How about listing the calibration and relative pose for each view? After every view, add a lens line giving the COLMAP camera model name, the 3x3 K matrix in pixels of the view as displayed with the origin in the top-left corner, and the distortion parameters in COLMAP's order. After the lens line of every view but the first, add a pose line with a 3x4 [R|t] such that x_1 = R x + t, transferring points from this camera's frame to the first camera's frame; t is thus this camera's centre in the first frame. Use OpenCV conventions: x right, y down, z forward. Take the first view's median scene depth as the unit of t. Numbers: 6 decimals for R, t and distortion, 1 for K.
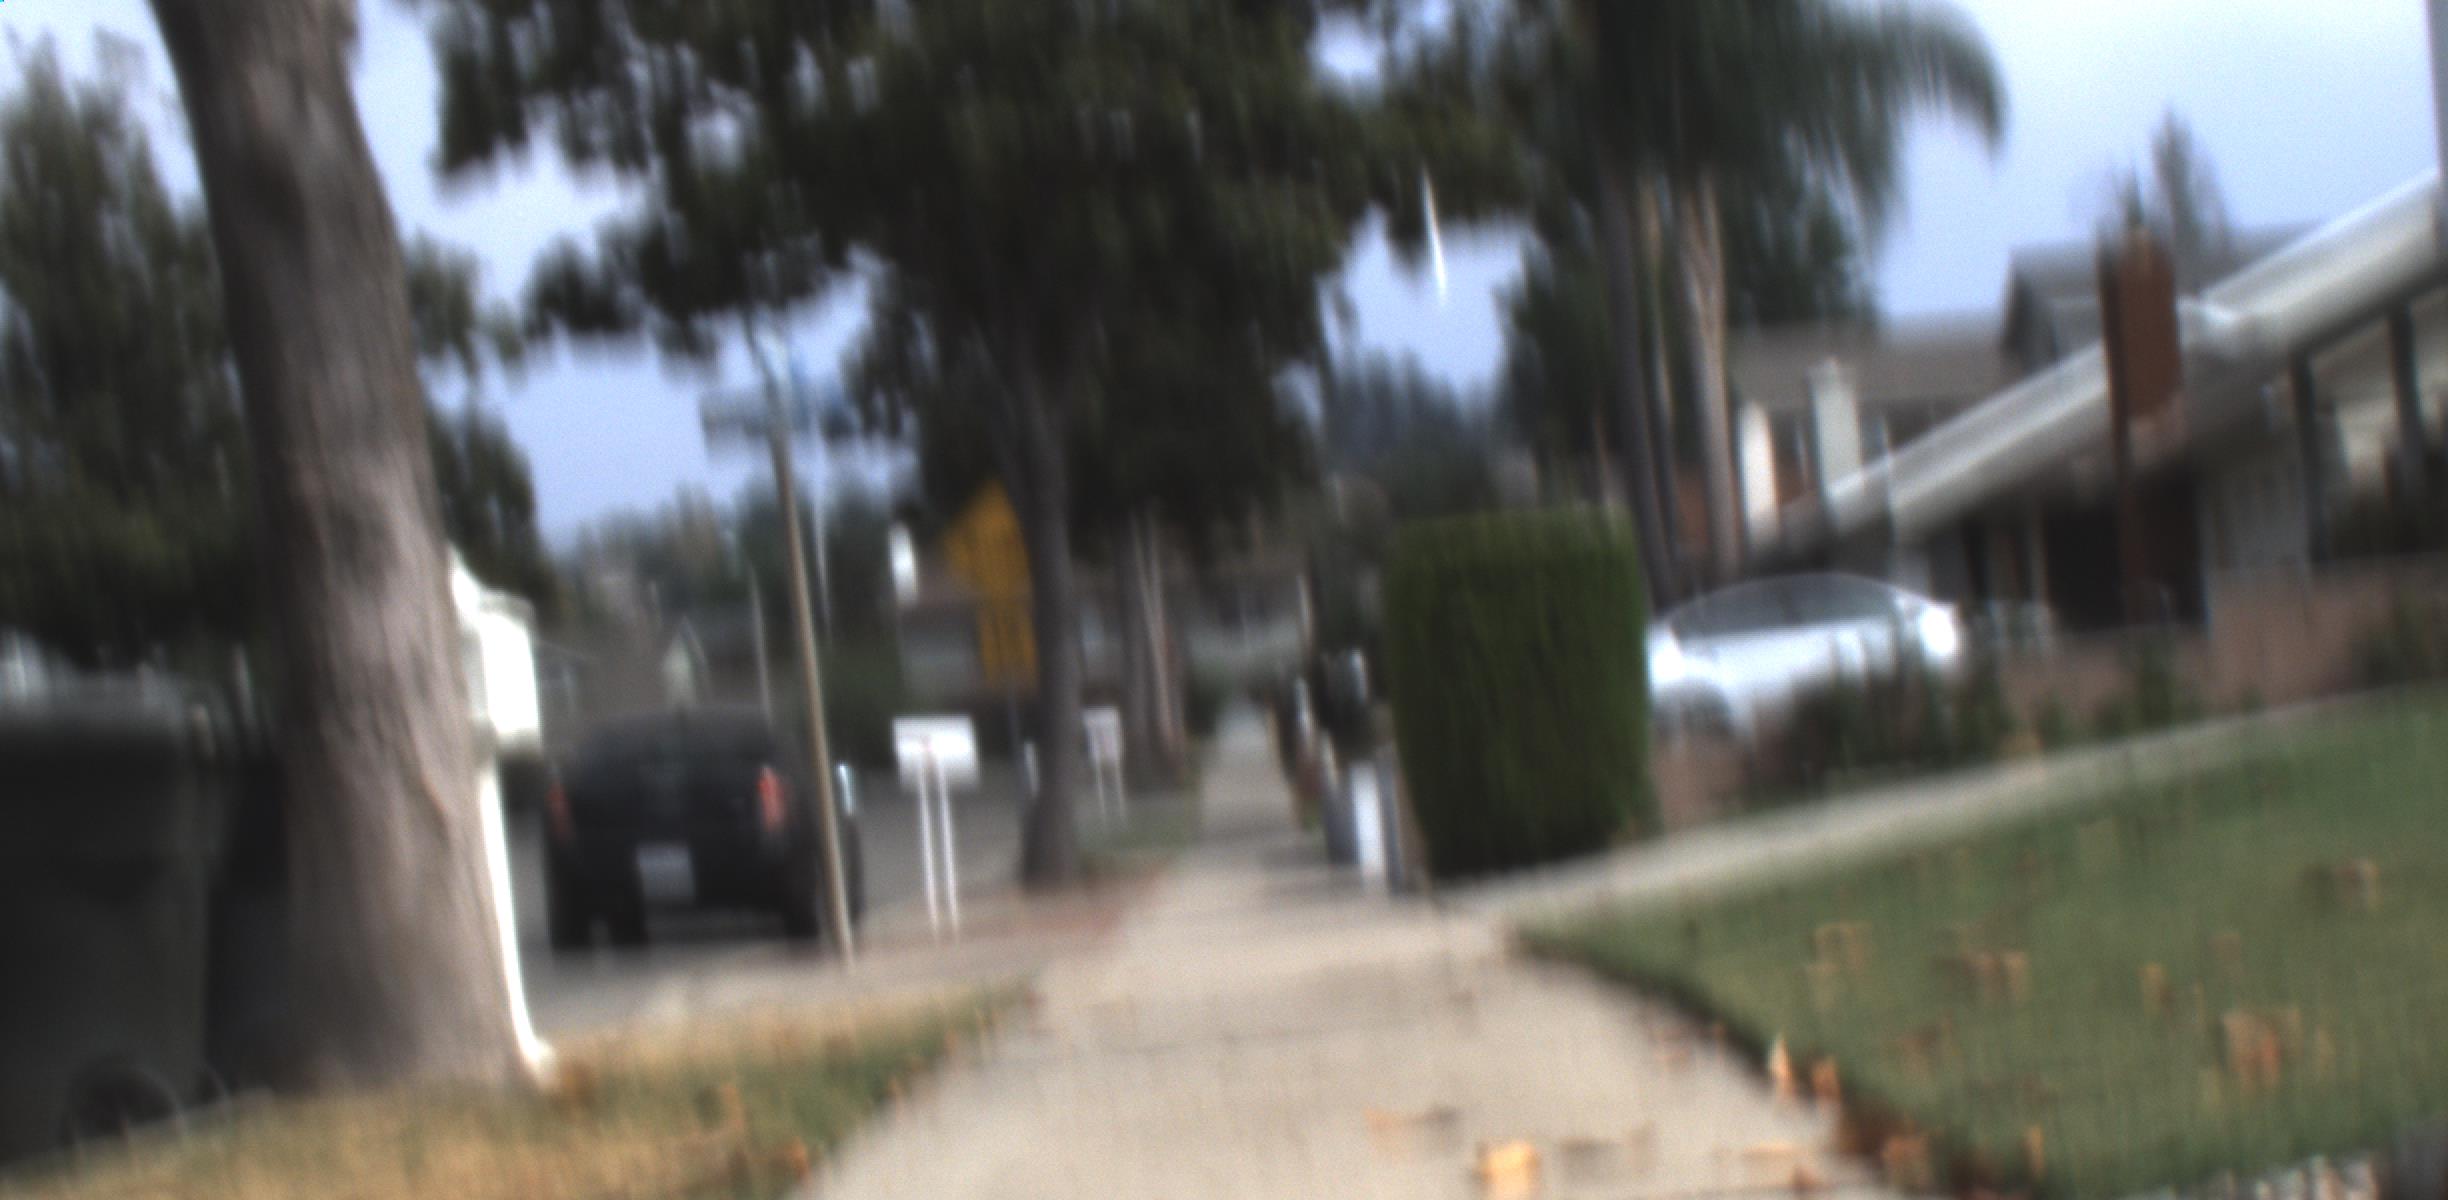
lens RADIAL K [[7781.7, 0, 1224.0], [0, 7781.7, 600.0], [0, 0, 1]] dist [0.048007, 0.091575]
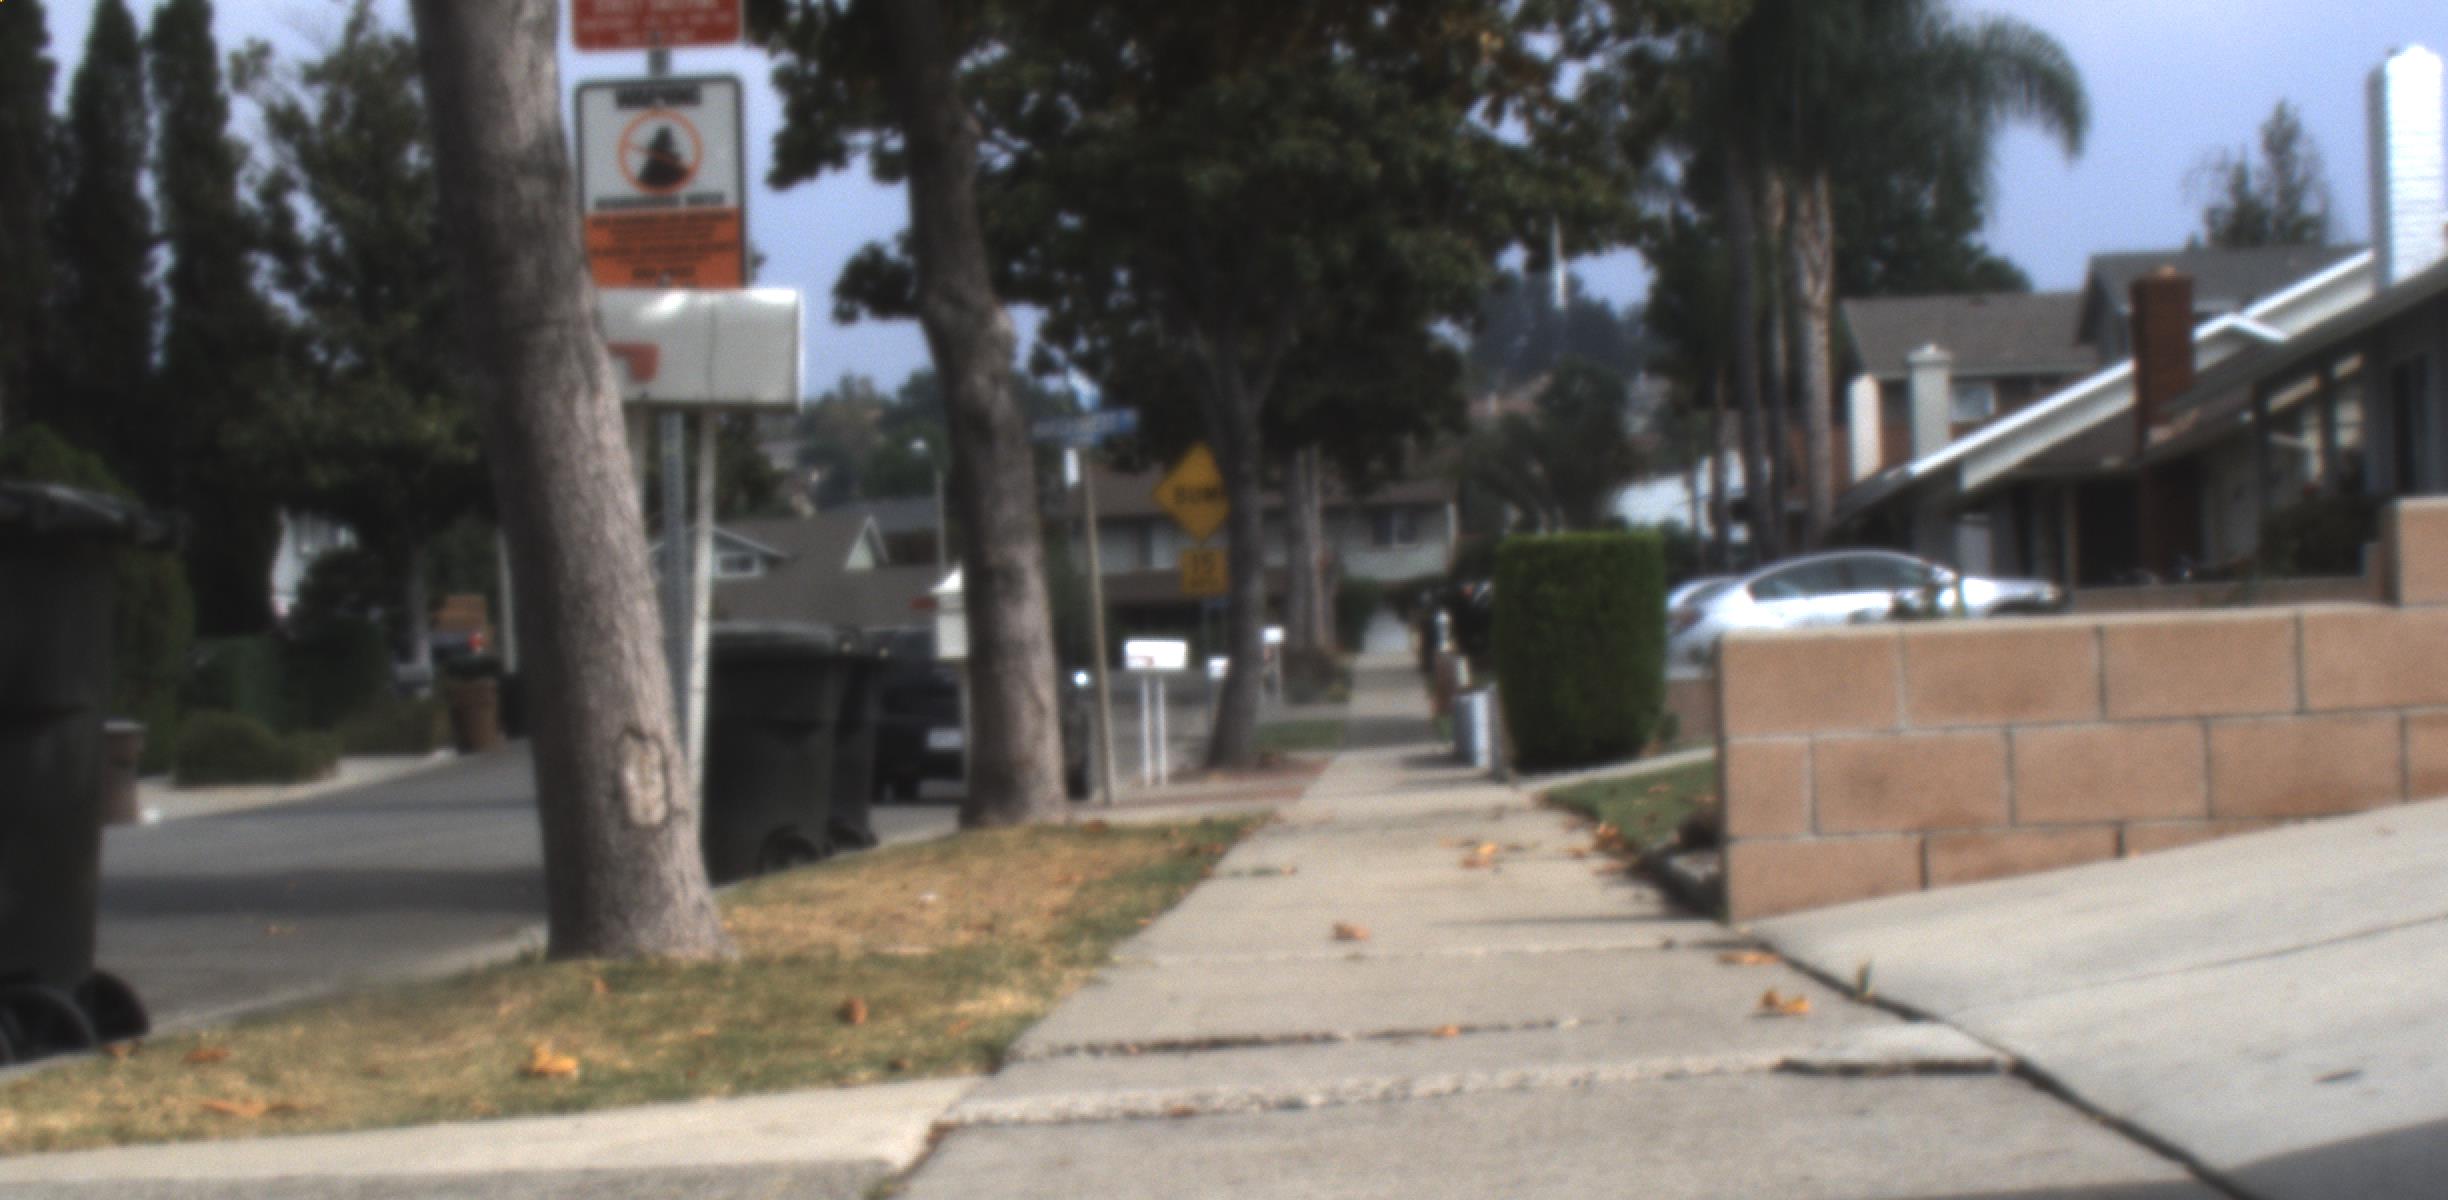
lens RADIAL K [[7781.7, 0, 1224.0], [0, 7781.7, 600.0], [0, 0, 1]] dist [0.048007, 0.091575]
pose [[0.998707, 0.047247, -0.018737, -0.000834], [-0.046991, 0.998799, 0.013876, -0.004757], [0.019370, -0.012978, 0.999728, -0.160094]]
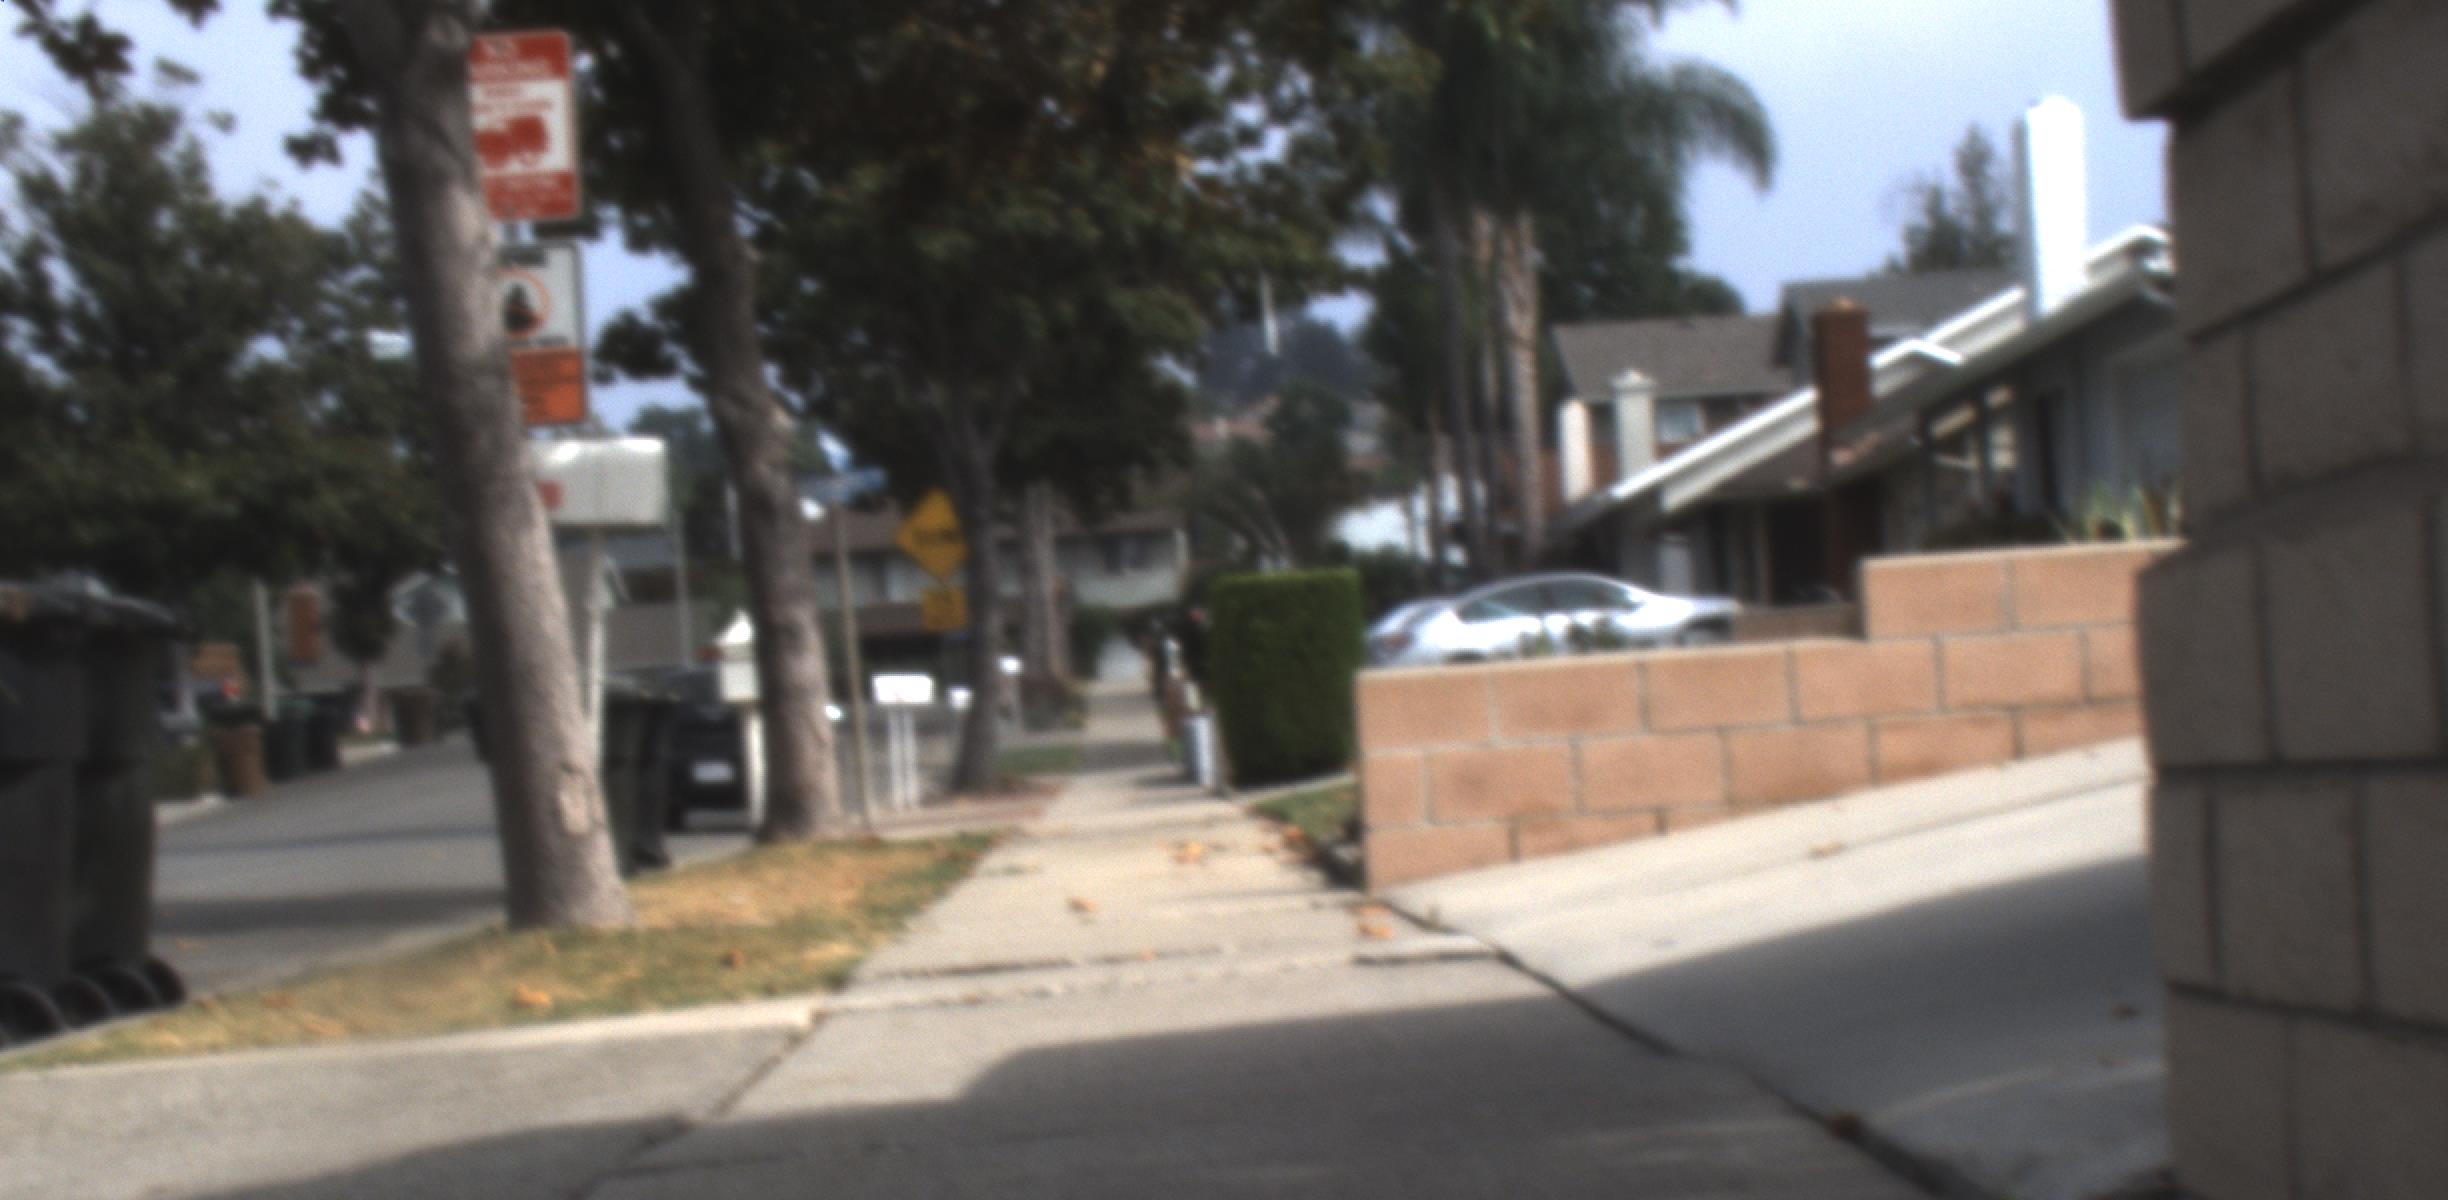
lens RADIAL K [[7758.1, 0, 1602.0], [0, 7758.1, 824.8], [0, 0, 1]] dist [-0.105482, -0.744075]
pose [[0.997663, 0.022168, 0.064637, -0.000482], [-0.024614, 0.999001, 0.037307, -0.006325], [-0.063746, -0.038810, 0.997211, -0.213332]]
